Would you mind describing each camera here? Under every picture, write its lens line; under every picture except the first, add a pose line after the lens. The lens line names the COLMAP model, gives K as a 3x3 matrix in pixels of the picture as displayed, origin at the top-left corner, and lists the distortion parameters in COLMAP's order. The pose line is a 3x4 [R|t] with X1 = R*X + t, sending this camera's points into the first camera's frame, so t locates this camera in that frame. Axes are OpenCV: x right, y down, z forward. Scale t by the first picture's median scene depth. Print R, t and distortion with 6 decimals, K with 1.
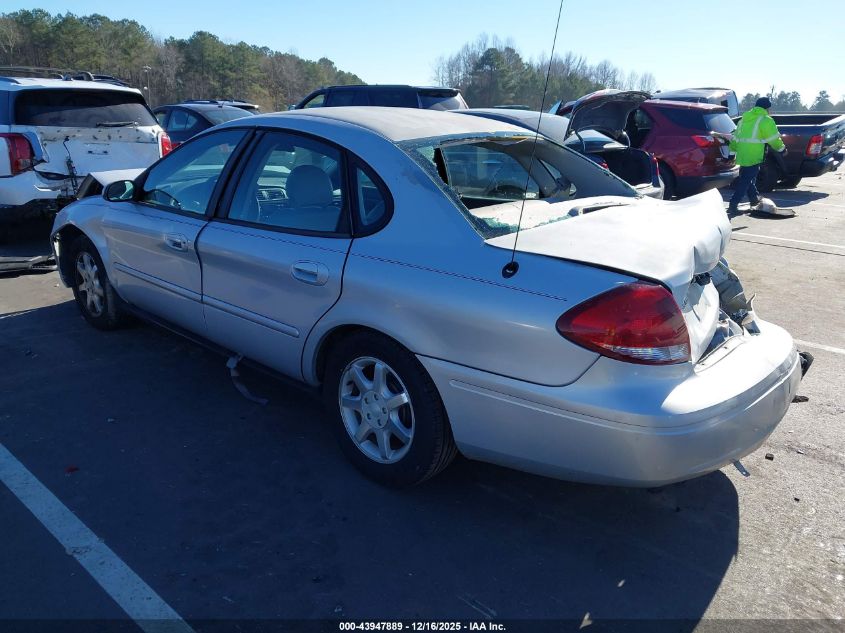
lens RADIAL K [[659.7, 0, 422.5], [0, 659.7, 316.5], [0, 0, 1]] dist [0.000400, 0.009742]
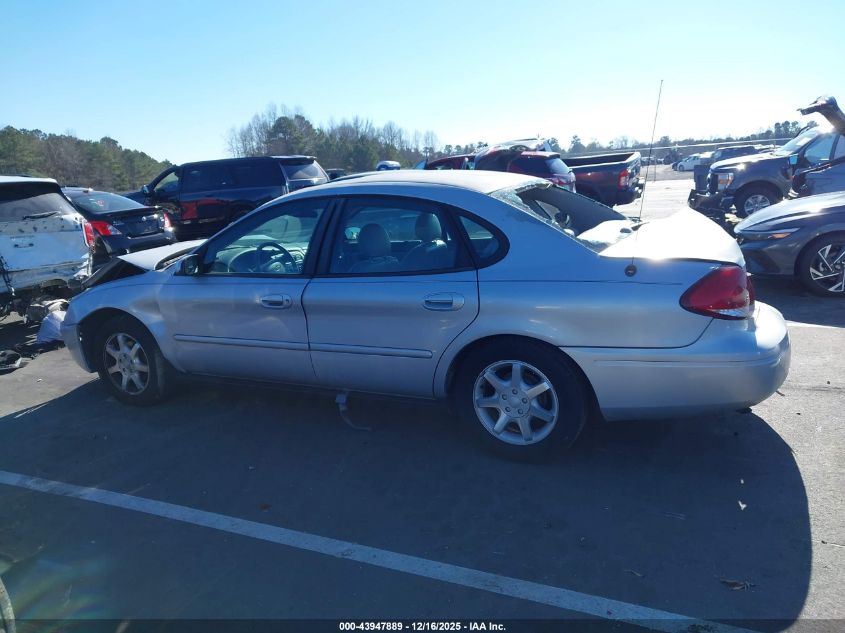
lens RADIAL K [[651.9, 0, 422.5], [0, 651.9, 316.5], [0, 0, 1]] dist [0.050859, -0.074726]
pose [[0.953269, -0.141852, 0.266752, -0.113216], [0.164625, 0.984217, -0.064928, 0.006927], [-0.253332, 0.105808, 0.961576, -0.034631]]
